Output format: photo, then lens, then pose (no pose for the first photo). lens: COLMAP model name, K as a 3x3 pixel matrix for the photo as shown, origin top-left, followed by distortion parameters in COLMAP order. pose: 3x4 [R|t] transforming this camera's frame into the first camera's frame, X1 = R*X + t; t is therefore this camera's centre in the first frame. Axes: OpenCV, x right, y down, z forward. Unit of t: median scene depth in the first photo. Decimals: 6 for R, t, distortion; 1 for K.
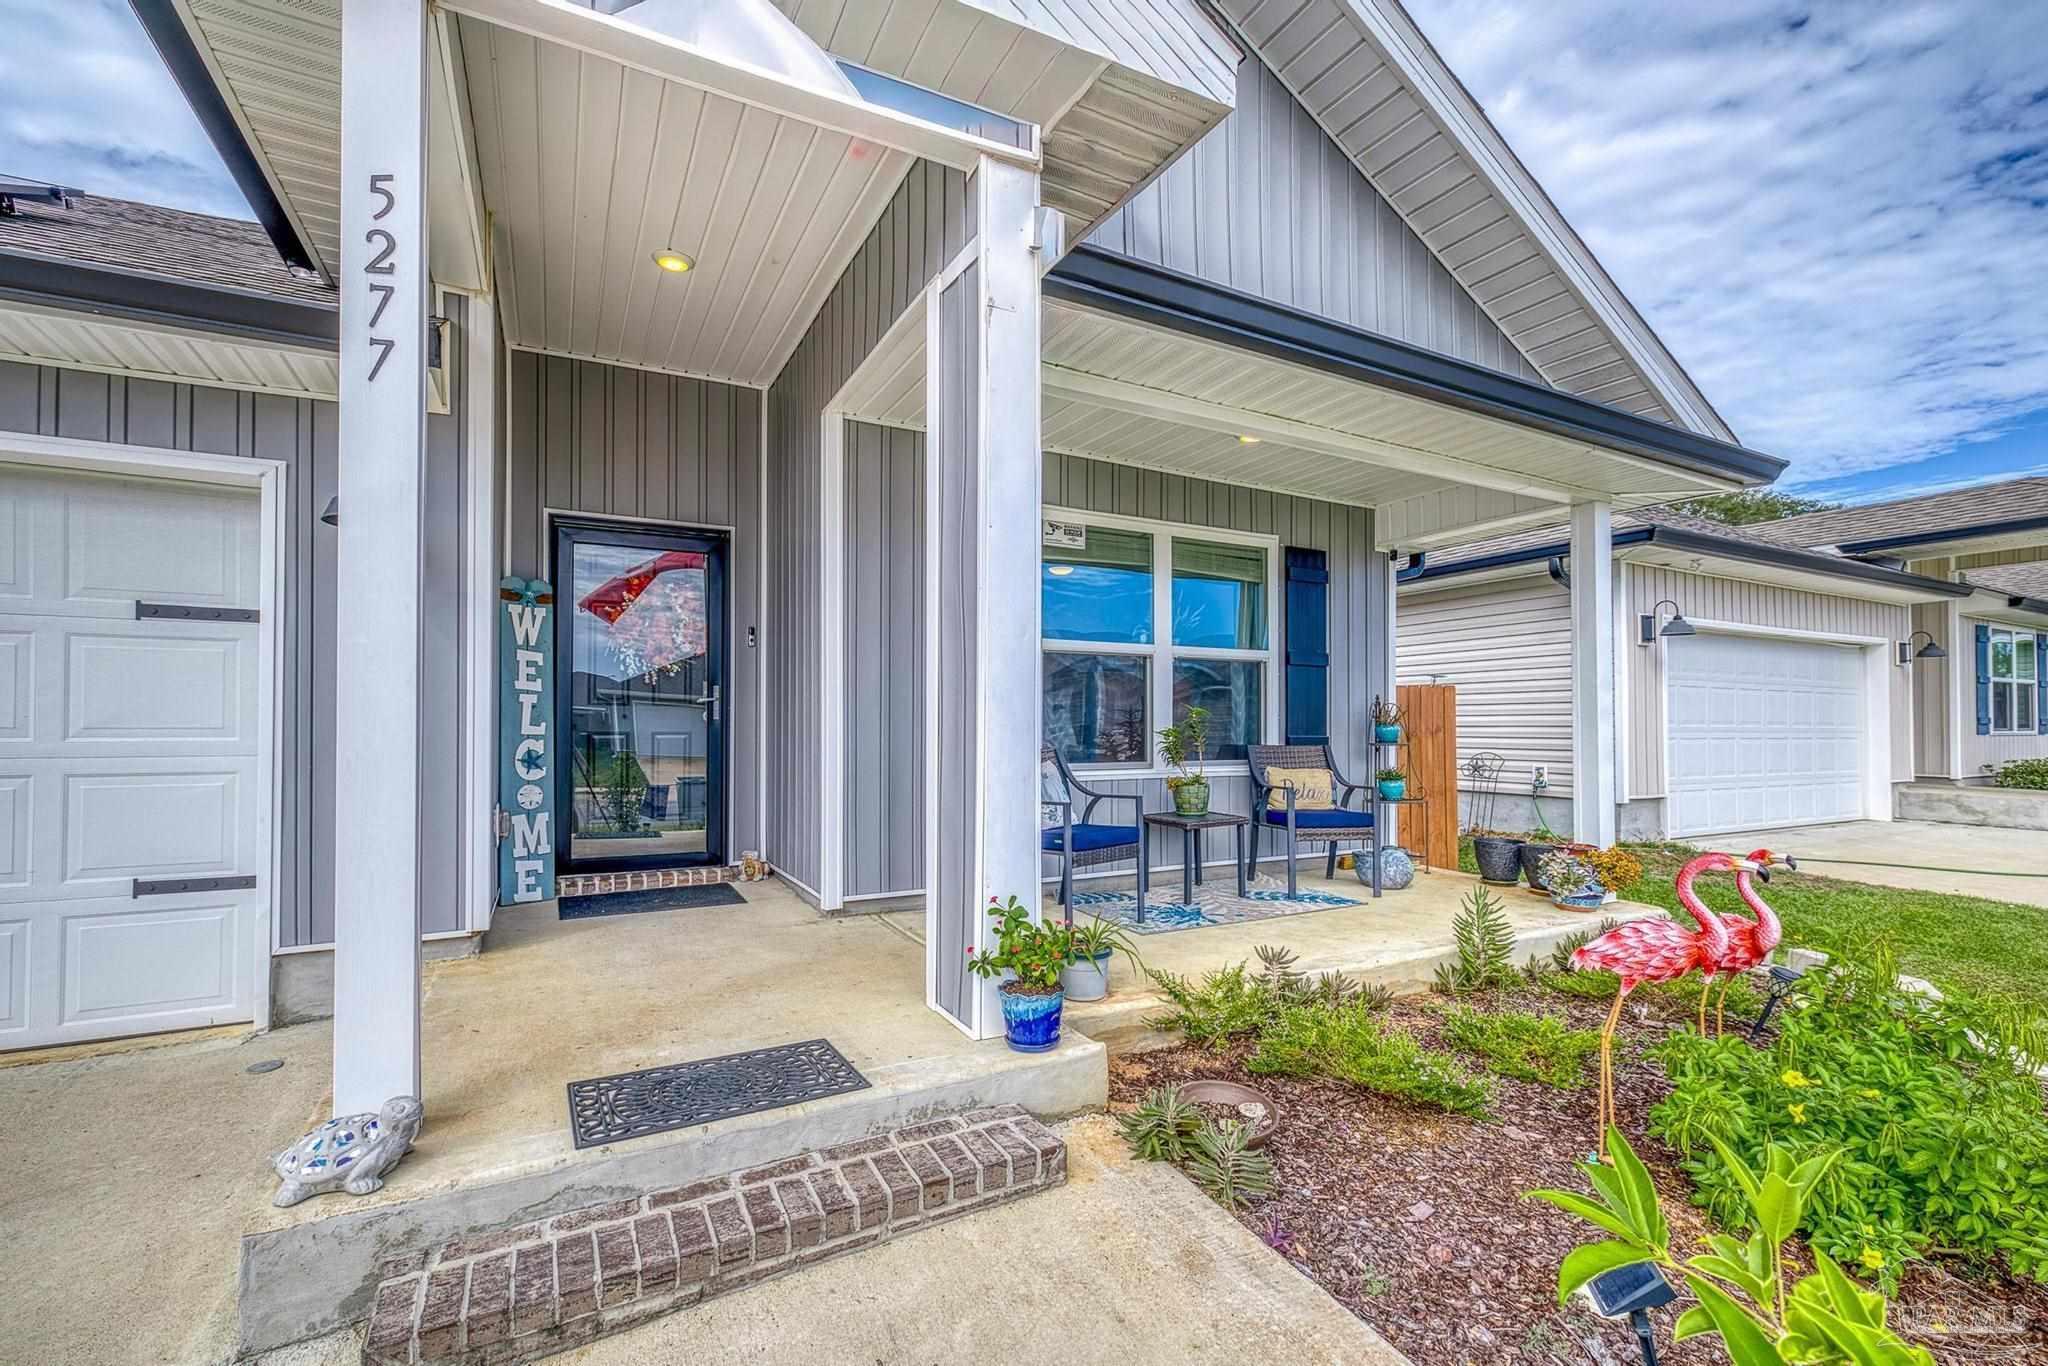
lens RADIAL K [[895.2, 0, 1025.6], [0, 895.2, 686.6], [0, 0, 1]] dist [0.012689, 0.000563]
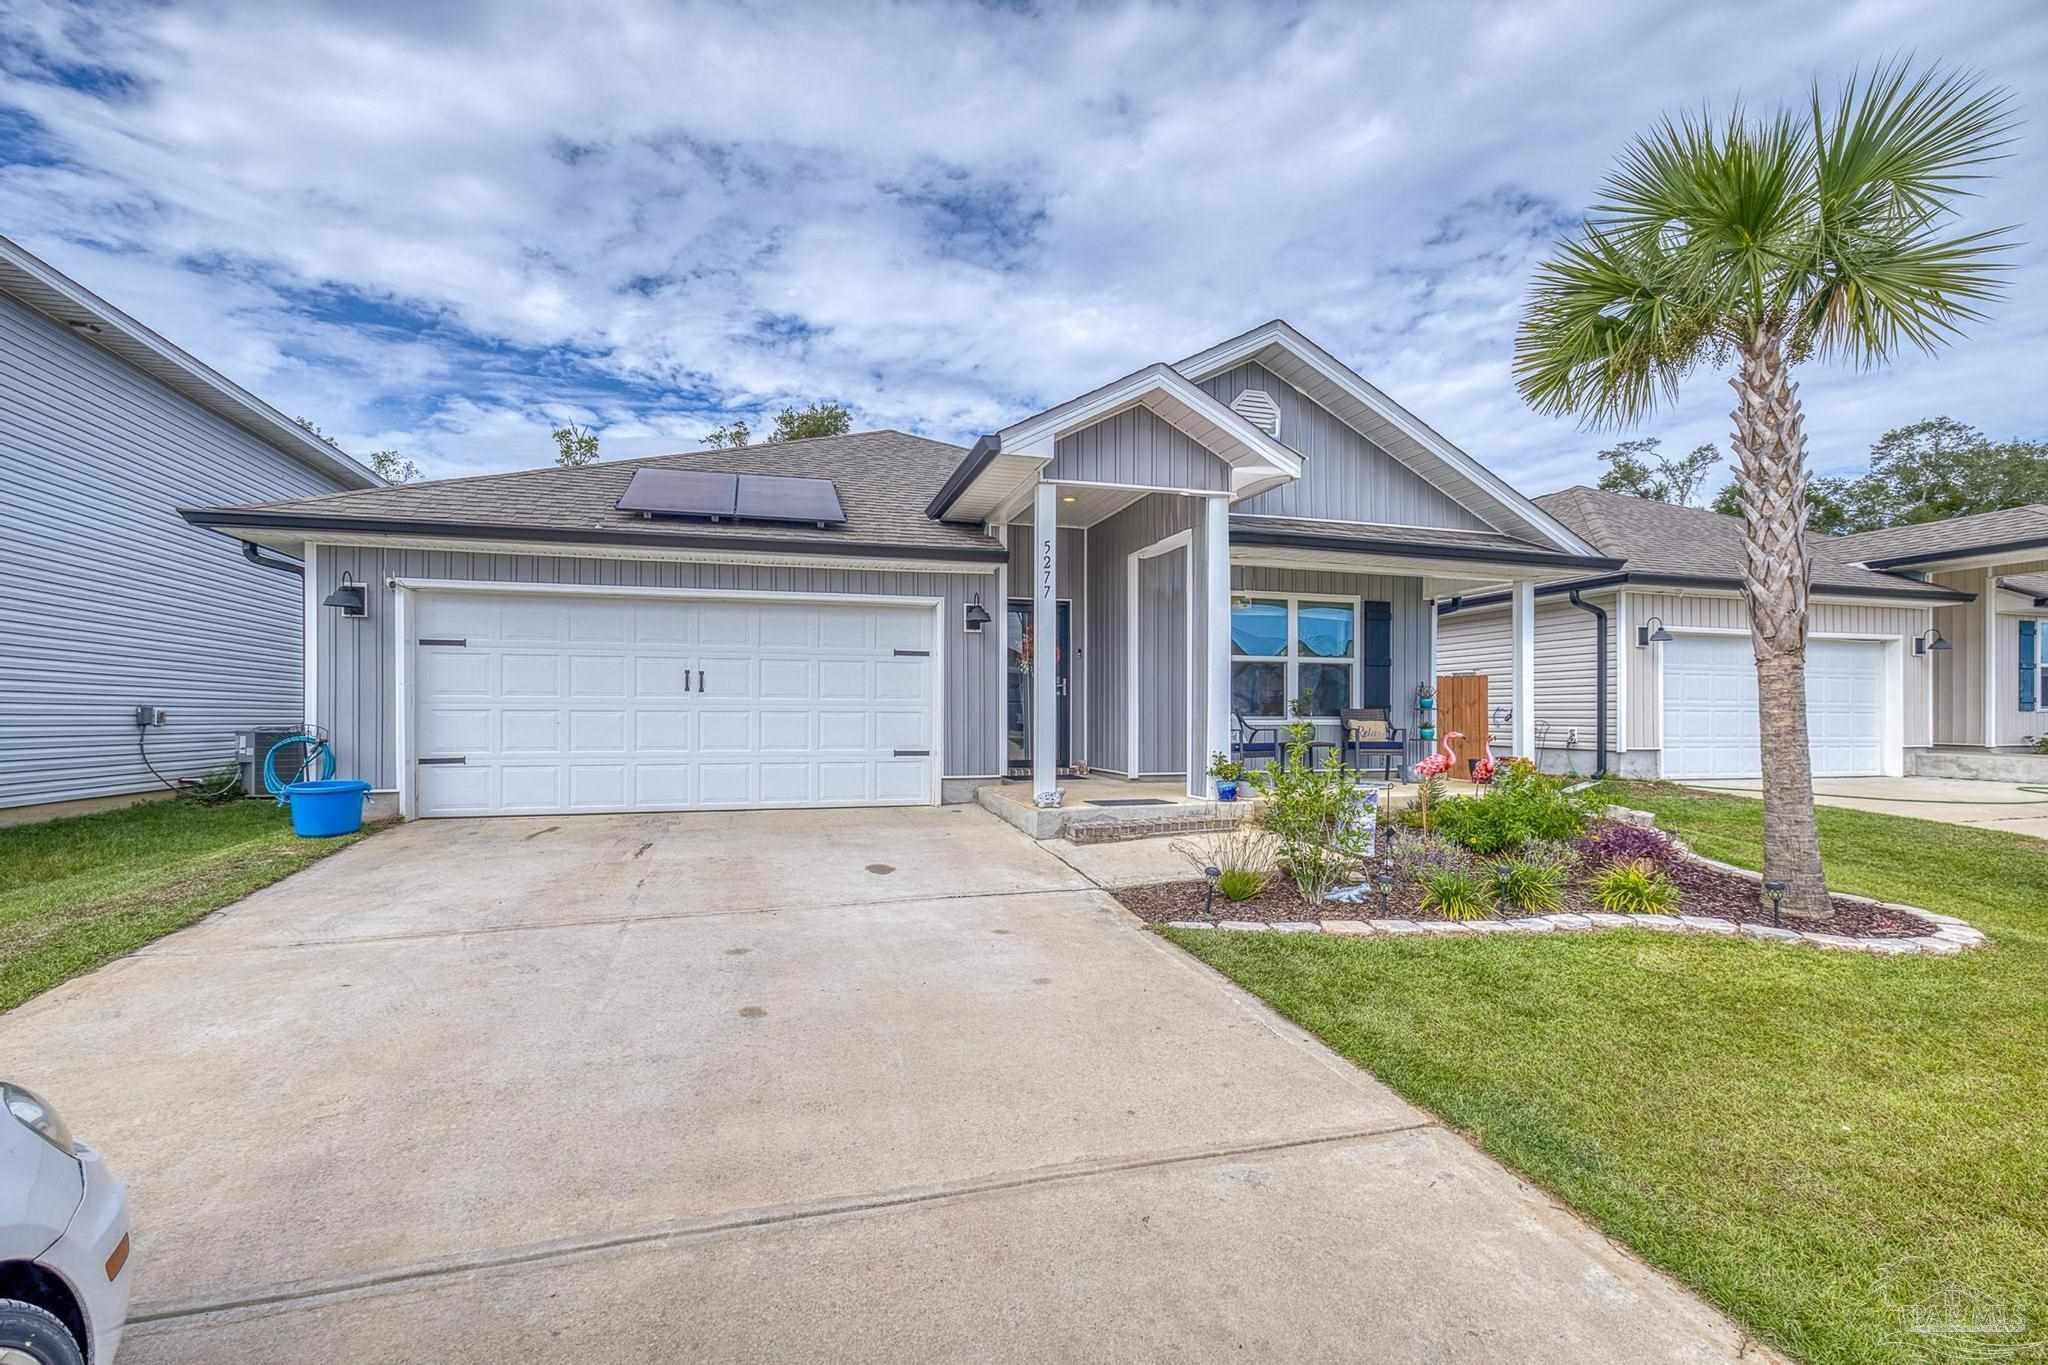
lens RADIAL K [[895.2, 0, 1035.4], [0, 895.2, 696.4], [0, 0, 1]] dist [0.012689, 0.000563]
pose [[0.981945, -0.001182, -0.189162, -0.027689], [0.005964, 0.999677, 0.024709, -0.010879], [0.189072, -0.025391, 0.981635, -1.011864]]
